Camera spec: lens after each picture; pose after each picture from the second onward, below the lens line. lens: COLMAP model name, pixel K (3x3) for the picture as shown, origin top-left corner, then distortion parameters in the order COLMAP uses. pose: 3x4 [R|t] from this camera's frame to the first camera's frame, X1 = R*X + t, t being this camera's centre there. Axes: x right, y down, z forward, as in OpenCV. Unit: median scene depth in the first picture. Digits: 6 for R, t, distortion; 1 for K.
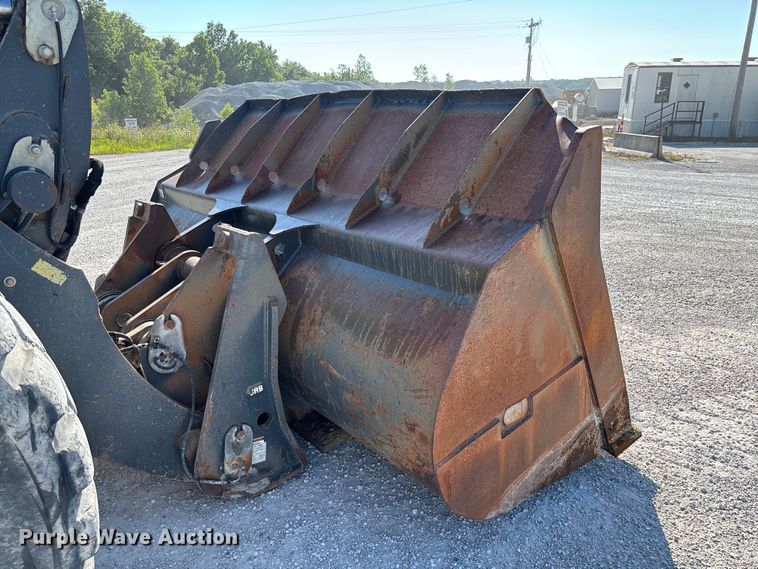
lens RADIAL K [[572.3, 0, 388.4], [0, 572.3, 288.0], [0, 0, 1]] dist [0.046049, -0.044818]
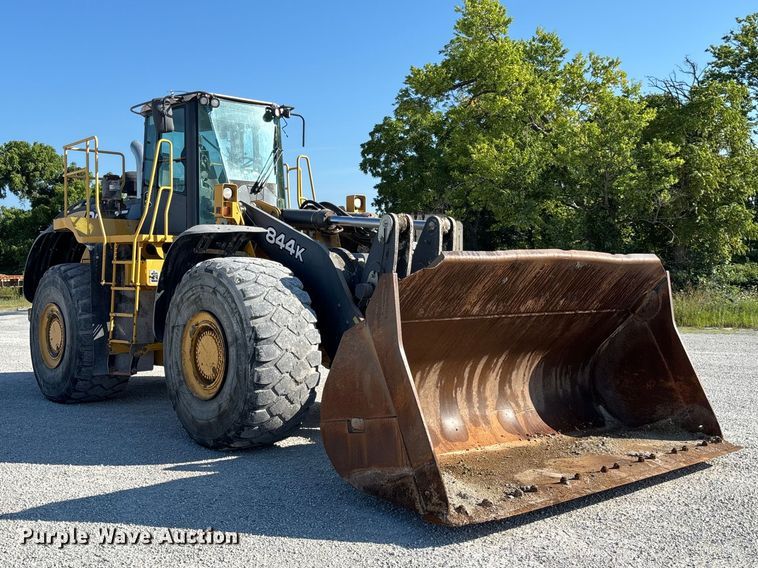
lens RADIAL K [[799.5, 0, 367.7], [0, 799.5, 280.6], [0, 0, 1]] dist [0.227059, -0.713847]
pose [[0.017091, 0.036991, -0.999169, 1.819643], [-0.302222, 0.952762, 0.030103, -0.197717], [0.953084, 0.301456, 0.027463, 0.552043]]
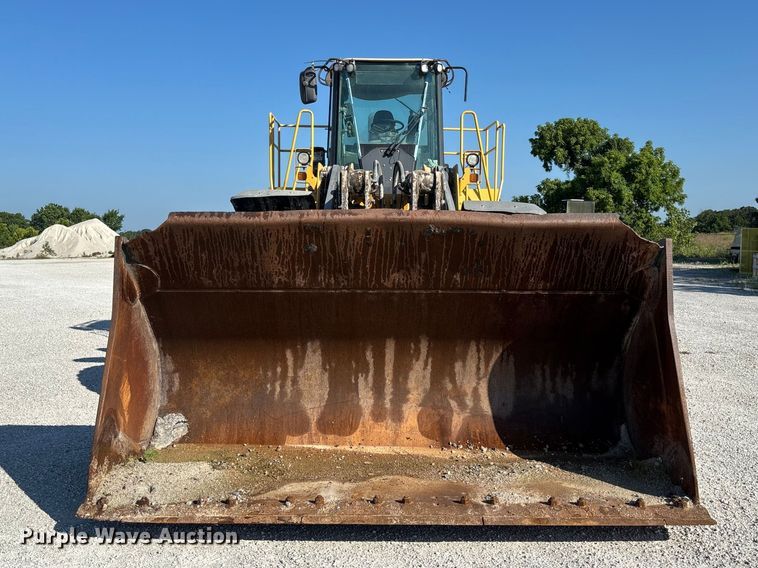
lens RADIAL K [[753.7, 0, 379.0], [0, 753.7, 284.0], [0, 0, 1]] dist [0.234527, -0.840875]
pose [[-0.623460, 0.072297, -0.778505, 1.038181], [-0.225021, 0.936994, 0.267222, -0.569859], [0.748774, 0.341782, -0.567910, 1.787209]]
